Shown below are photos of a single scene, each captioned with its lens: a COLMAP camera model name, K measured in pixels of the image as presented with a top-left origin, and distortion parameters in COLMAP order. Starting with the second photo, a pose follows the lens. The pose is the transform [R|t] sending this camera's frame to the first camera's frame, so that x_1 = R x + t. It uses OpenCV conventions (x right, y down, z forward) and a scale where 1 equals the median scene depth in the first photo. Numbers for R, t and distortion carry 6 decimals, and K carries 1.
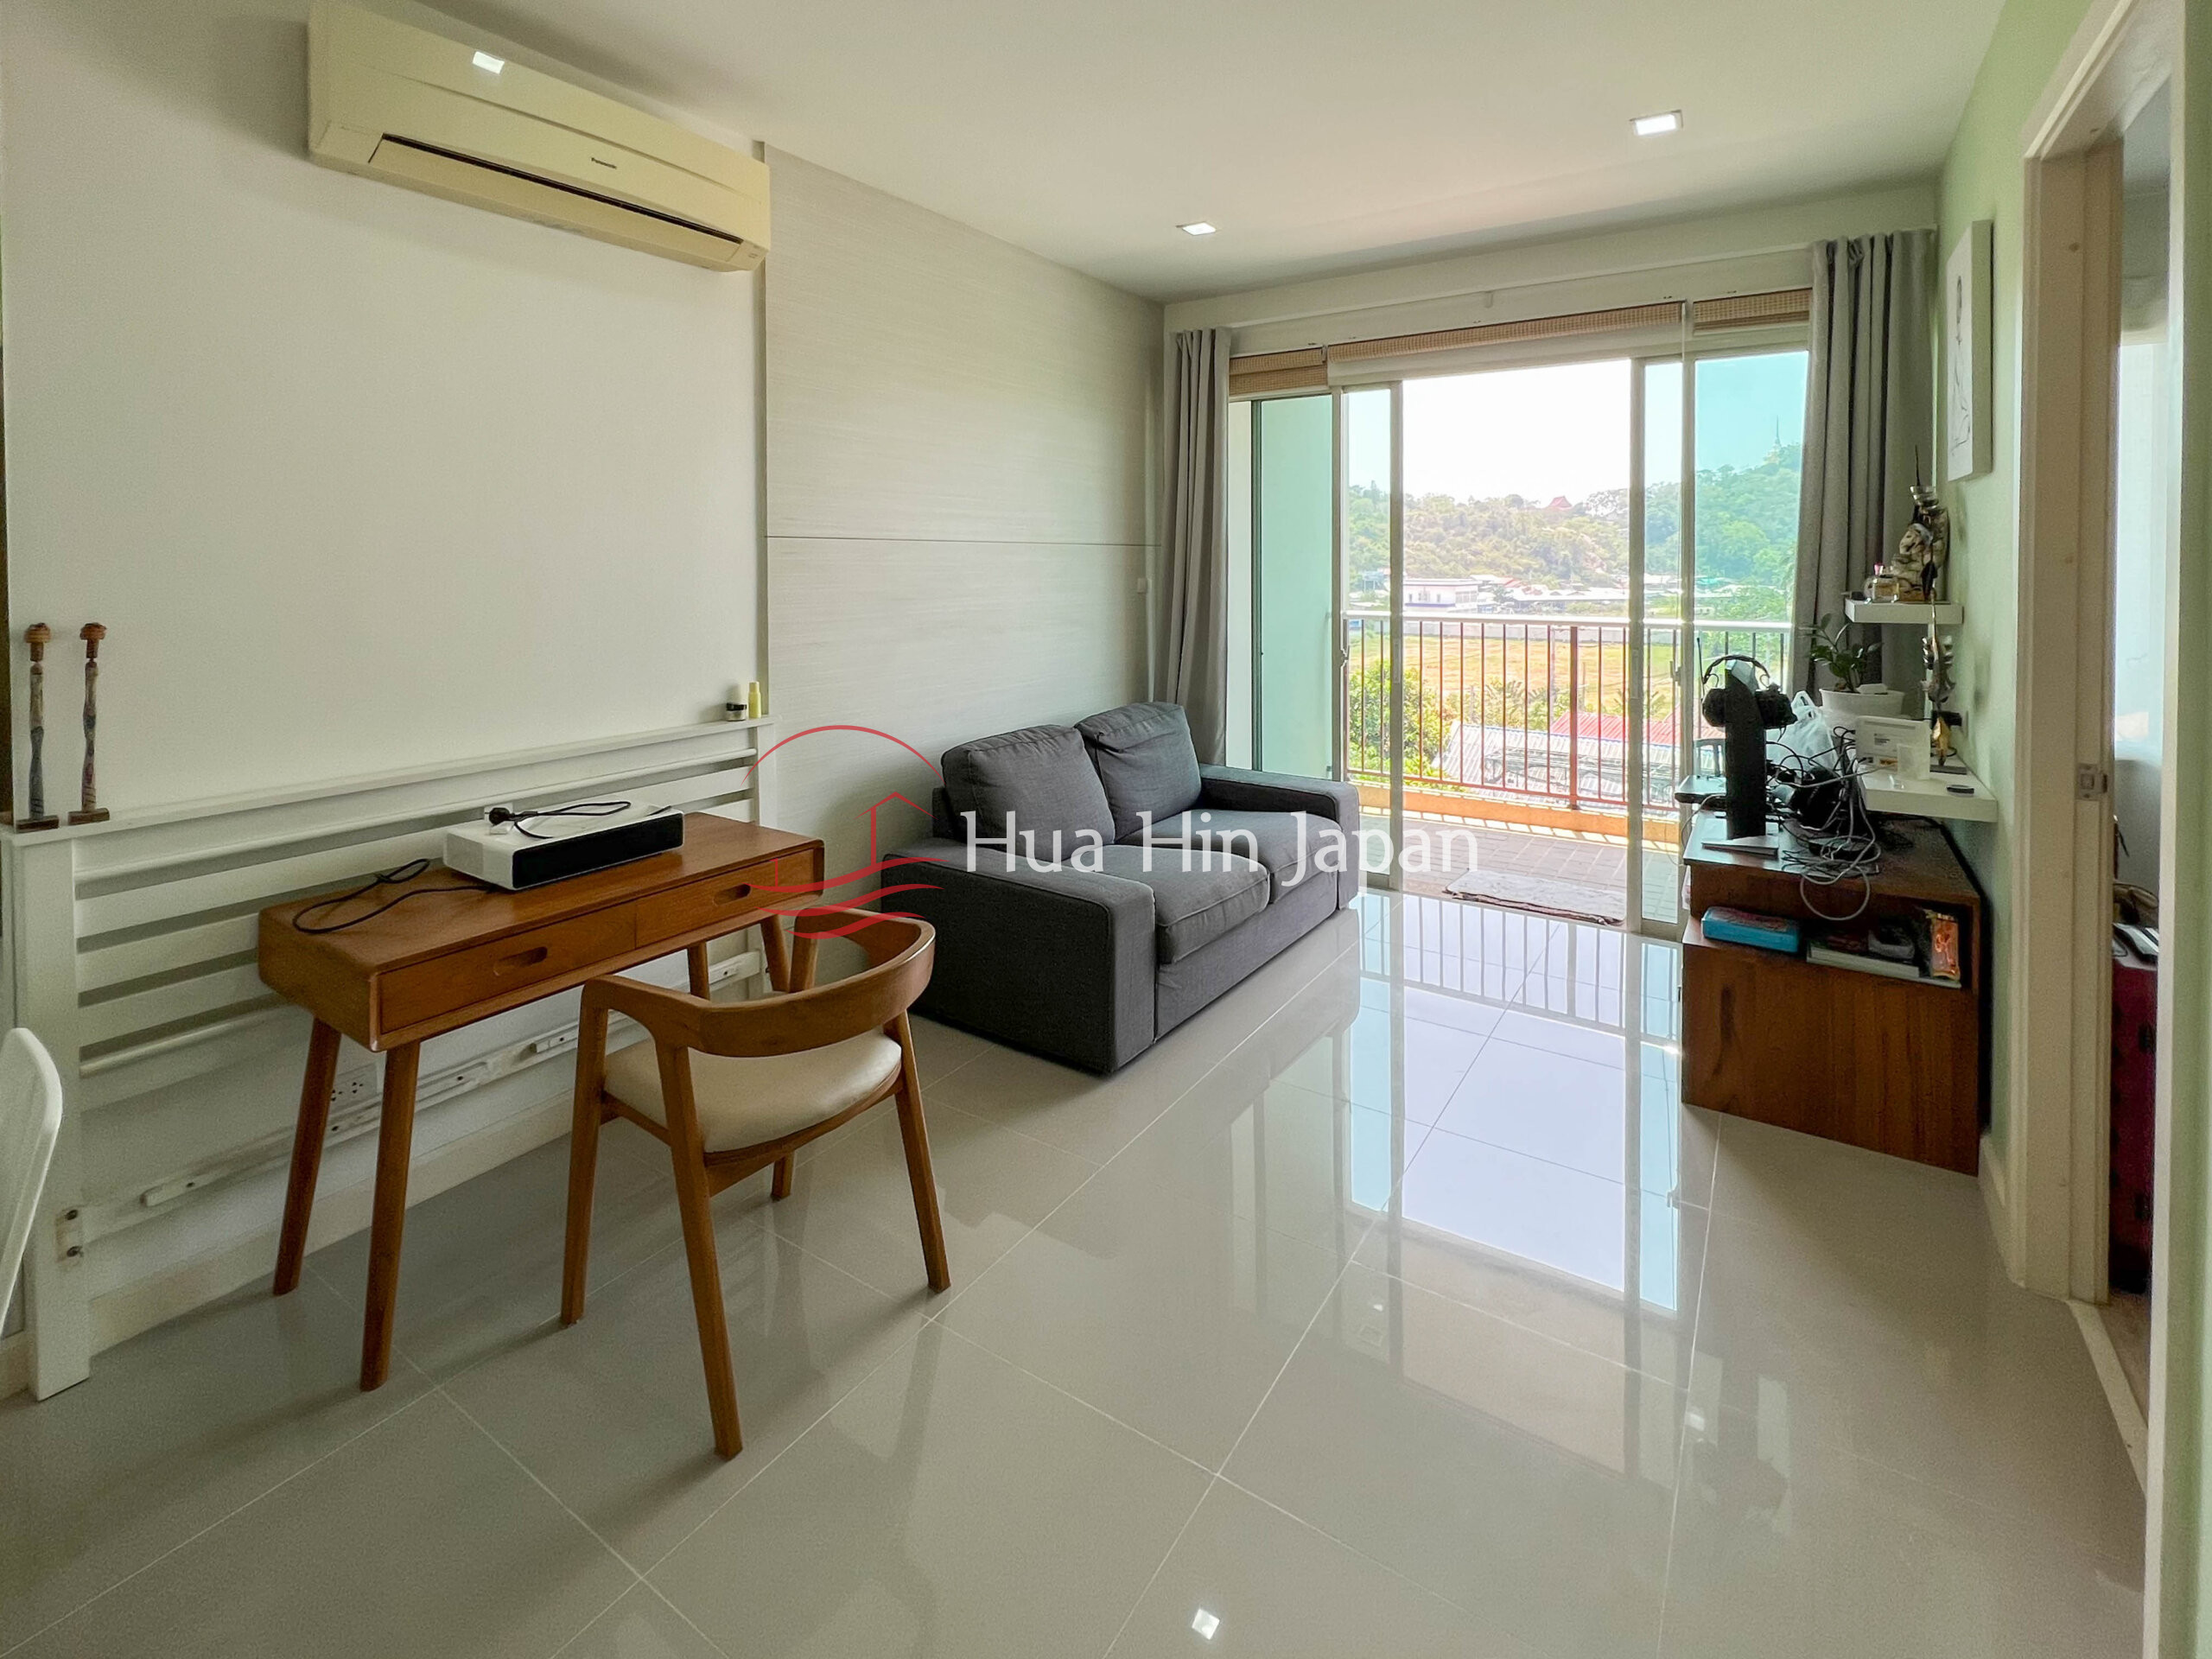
lens RADIAL K [[1019.0, 0, 1100.1], [0, 1019.0, 700.5], [0, 0, 1]] dist [0.000616, -0.000513]
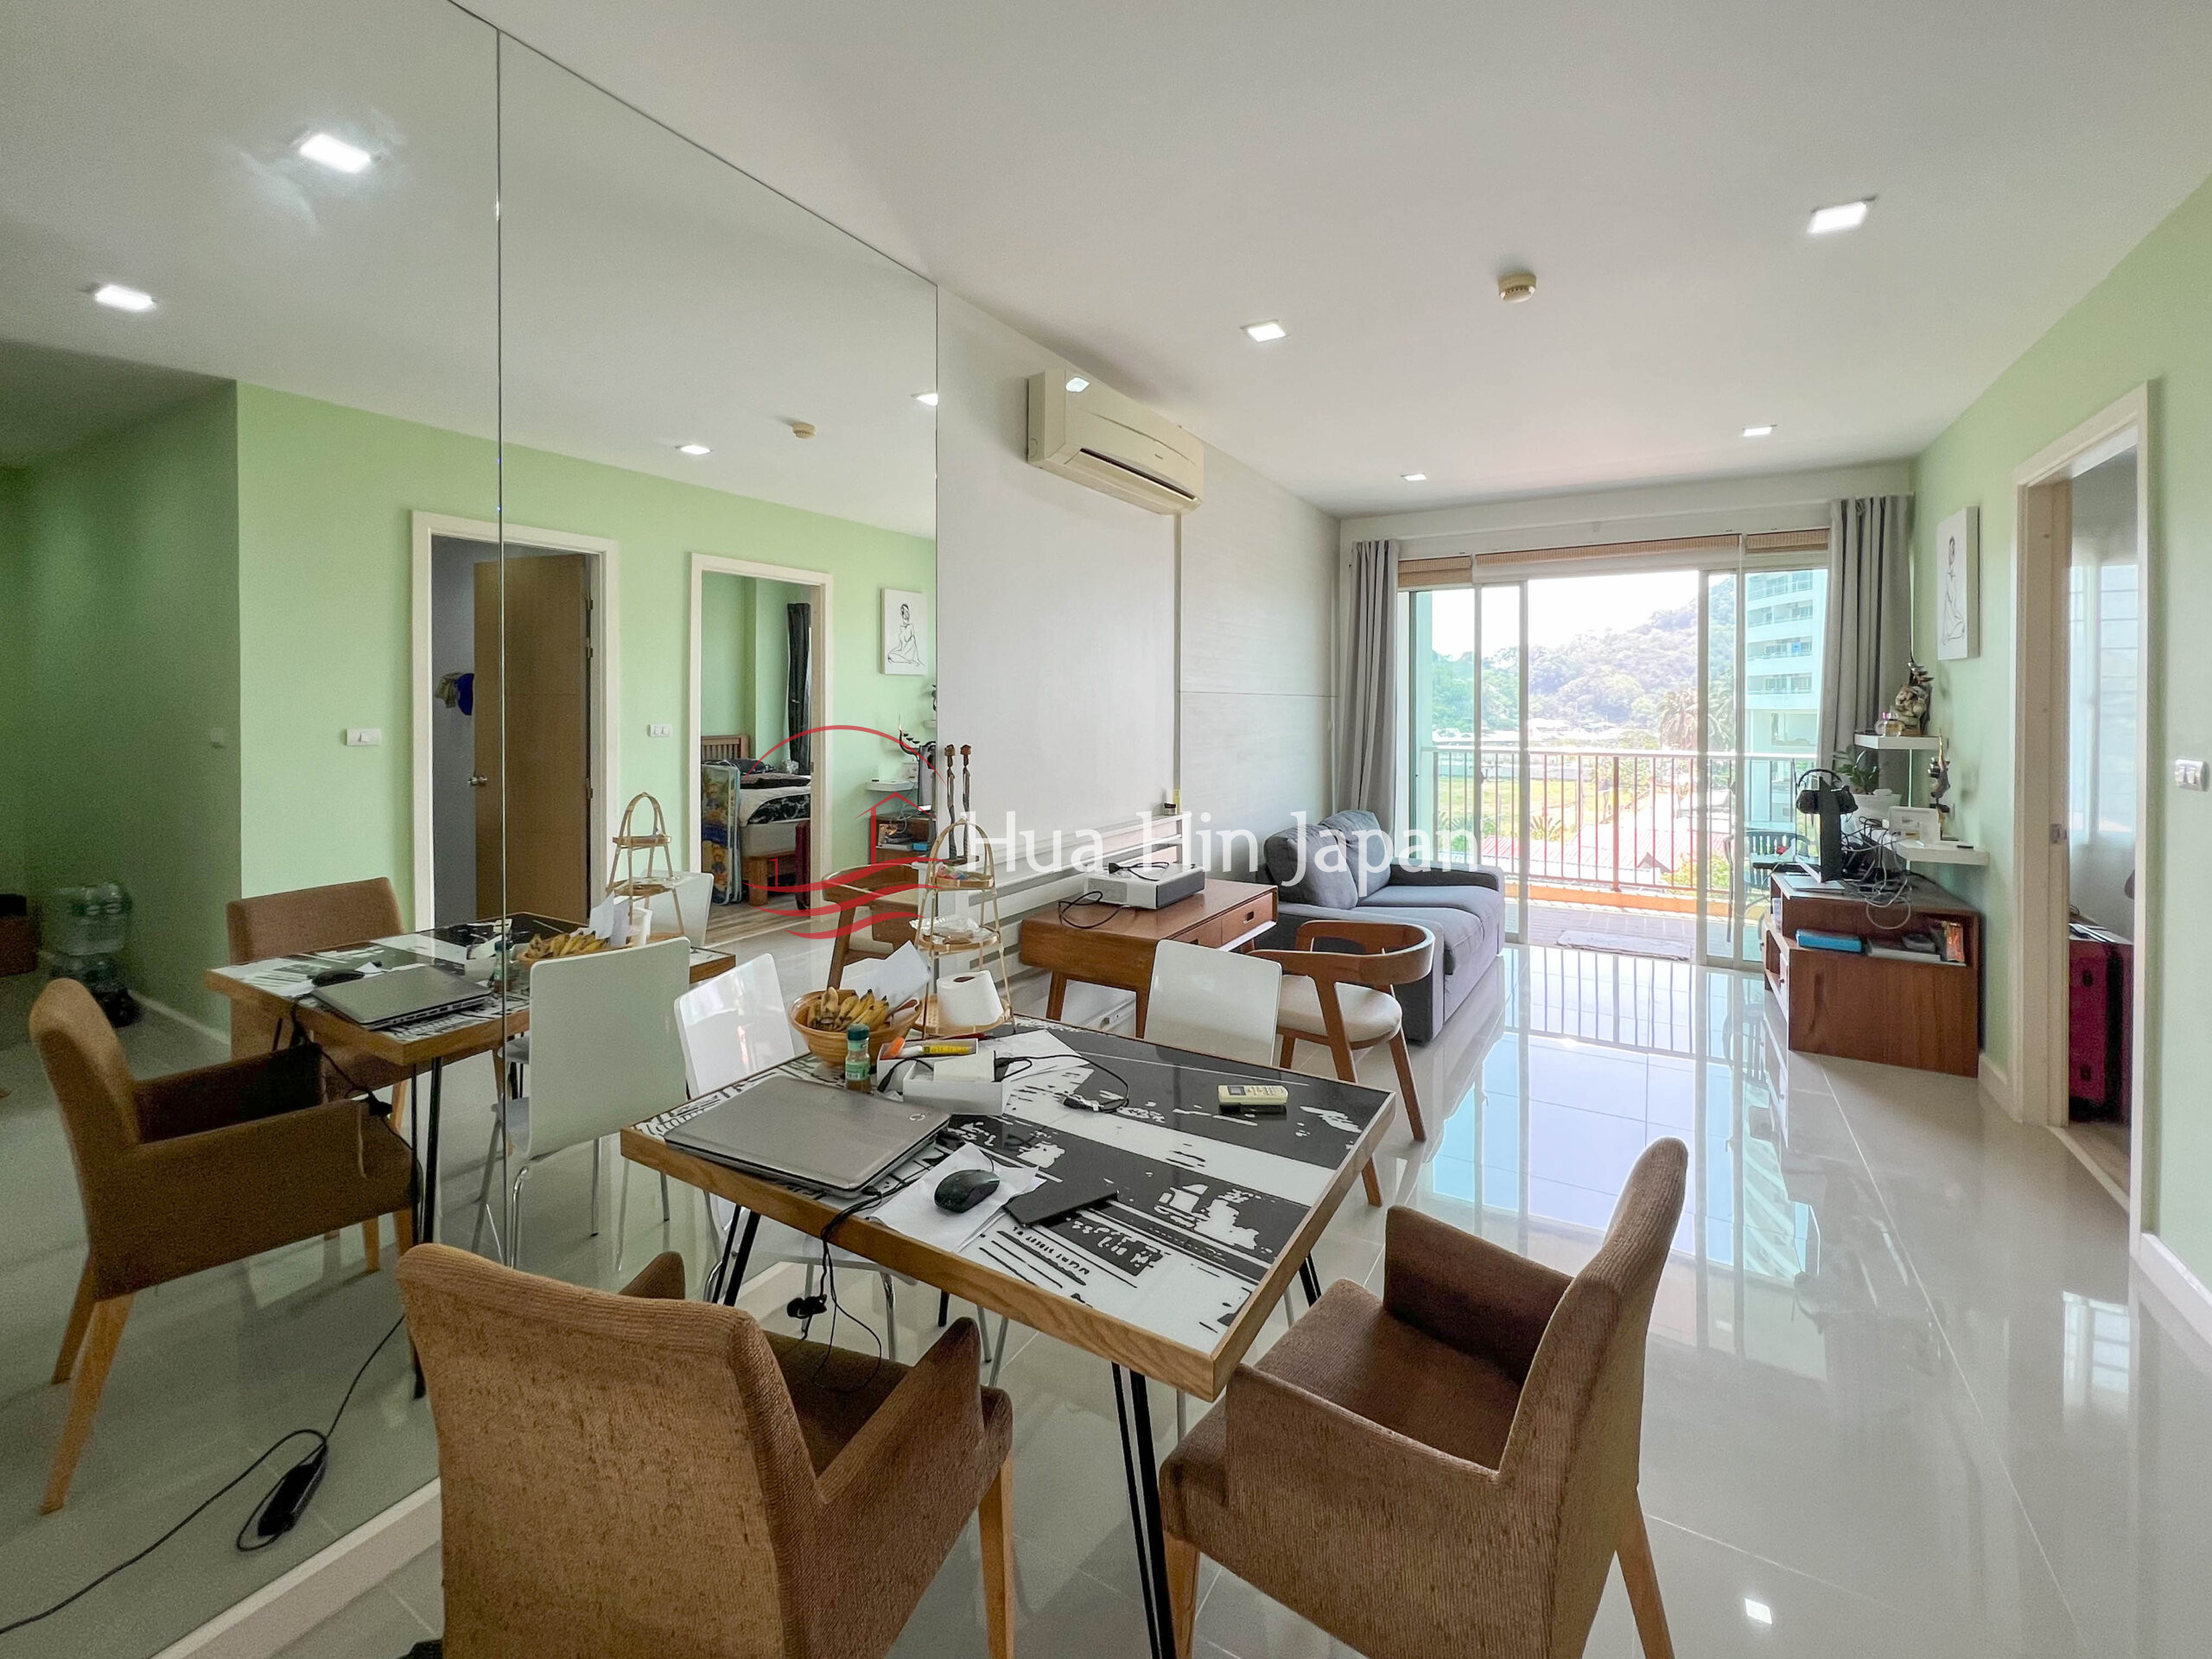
lens RADIAL K [[927.9, 0, 1106.0], [0, 927.9, 829.5], [0, 0, 1]] dist [-0.001021, 0.000122]
pose [[0.997923, -0.006302, 0.064115, -0.523678], [0.006603, 0.999968, -0.004472, 0.044998], [-0.064085, 0.004886, 0.997933, -0.339324]]
